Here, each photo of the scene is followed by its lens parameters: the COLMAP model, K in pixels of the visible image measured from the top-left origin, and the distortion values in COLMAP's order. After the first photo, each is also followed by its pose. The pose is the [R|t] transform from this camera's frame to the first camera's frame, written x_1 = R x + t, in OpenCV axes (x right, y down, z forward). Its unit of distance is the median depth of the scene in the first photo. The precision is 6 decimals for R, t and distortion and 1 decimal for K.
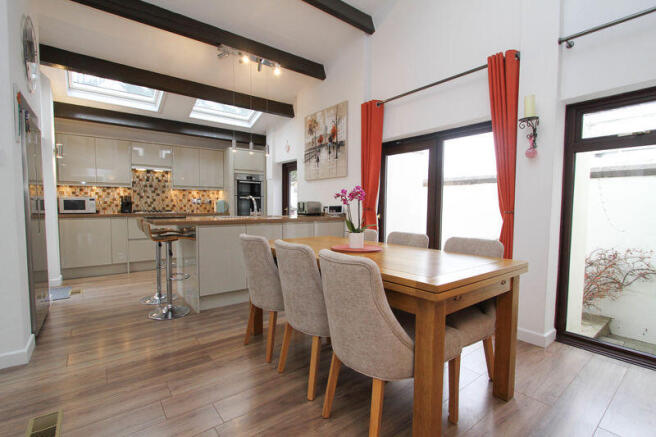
lens RADIAL K [[304.6, 0, 326.4], [0, 304.6, 222.7], [0, 0, 1]] dist [-0.012331, 0.000425]
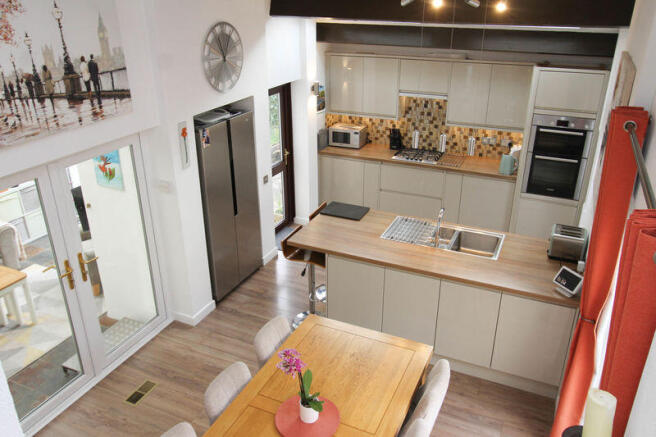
lens RADIAL K [[526.1, 0, 328.0], [0, 526.1, 218.5], [0, 0, 1]] dist [-0.000293, 0.006589]
pose [[0.462972, 0.357899, -0.810904, 0.405999], [-0.047417, 0.923547, 0.380543, -0.355922], [0.885104, -0.137730, 0.444547, 0.206907]]
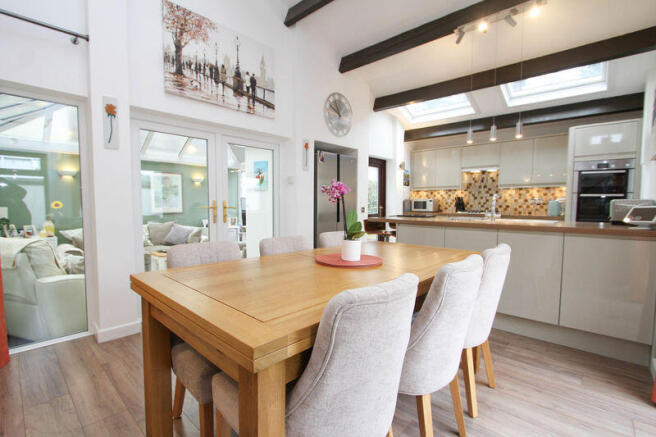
lens RADIAL K [[304.6, 0, 326.4], [0, 304.6, 222.7], [0, 0, 1]] dist [-0.012331, 0.000425]
pose [[0.166566, 0.058783, -0.984277, 0.331172], [-0.062028, 0.996869, 0.049038, -0.018954], [0.984077, 0.052885, 0.169691, 0.321540]]
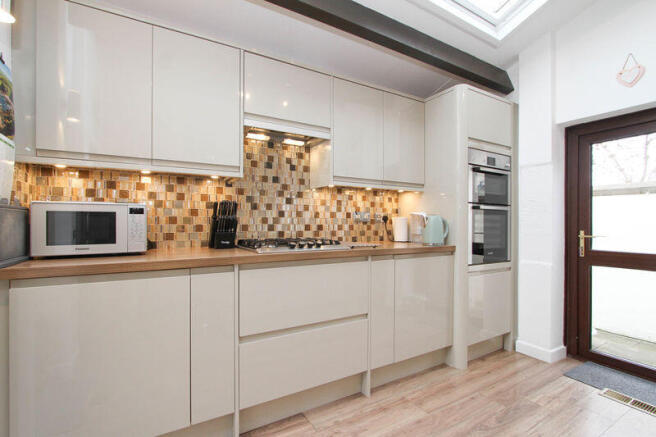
lens RADIAL K [[304.6, 0, 326.4], [0, 304.6, 222.7], [0, 0, 1]] dist [-0.012331, 0.000425]
pose [[0.991680, -0.000756, -0.128725, -0.461311], [-0.006666, 0.998340, -0.057216, -0.040386], [0.128555, 0.057598, 0.990028, 0.611174]]
